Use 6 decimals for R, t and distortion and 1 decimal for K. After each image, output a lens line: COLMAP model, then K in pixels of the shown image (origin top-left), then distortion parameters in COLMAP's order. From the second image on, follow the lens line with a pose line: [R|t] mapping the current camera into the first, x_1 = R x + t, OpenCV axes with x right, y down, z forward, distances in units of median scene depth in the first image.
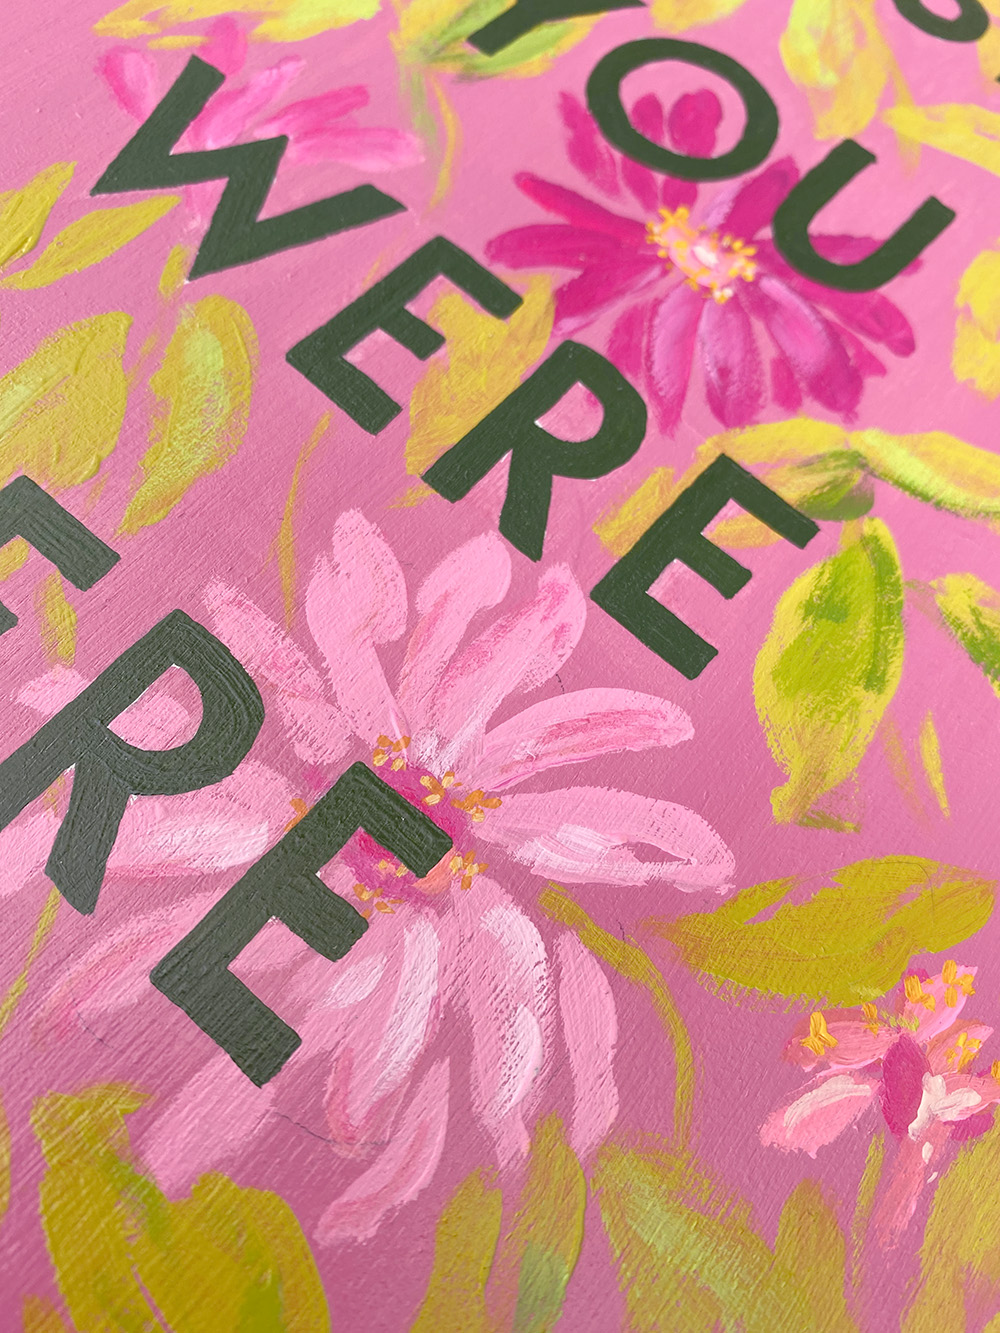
lens RADIAL K [[1067.2, 0, 493.4], [0, 1067.2, 669.5], [0, 0, 1]] dist [0.002713, -0.080910]
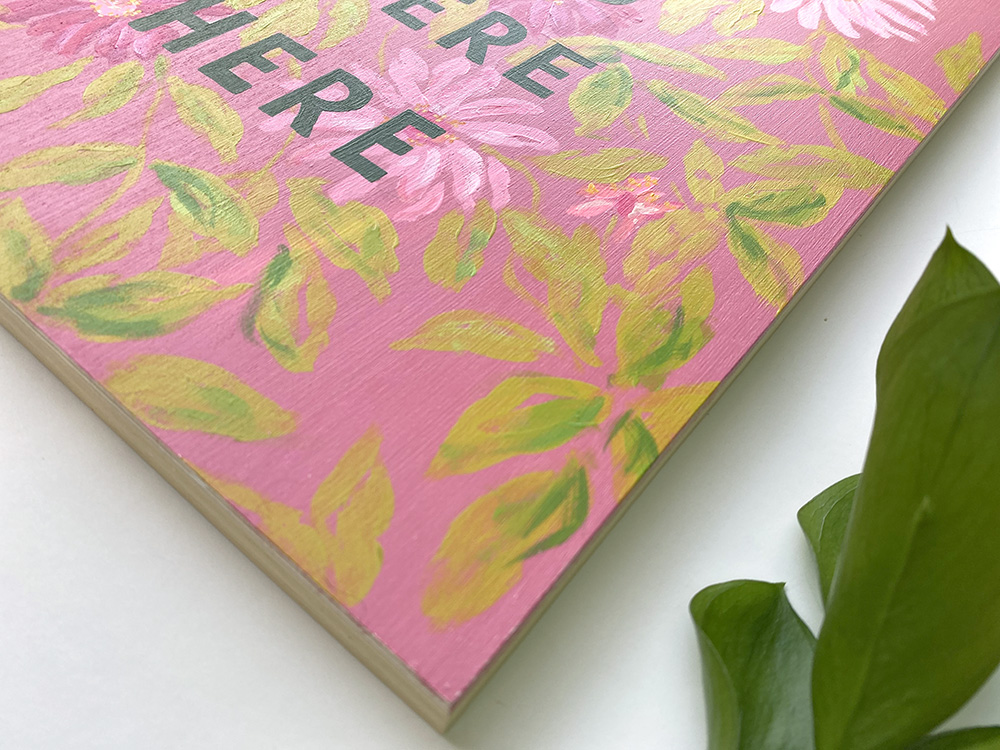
lens RADIAL K [[800.6, 0, 494.6], [0, 800.6, 375.9], [0, 0, 1]] dist [0.002713, -0.080910]
pose [[0.999752, -0.022046, -0.003297, 0.067157], [0.020390, 0.964204, -0.264377, 1.163727], [0.009007, 0.264244, 0.964414, -0.652889]]
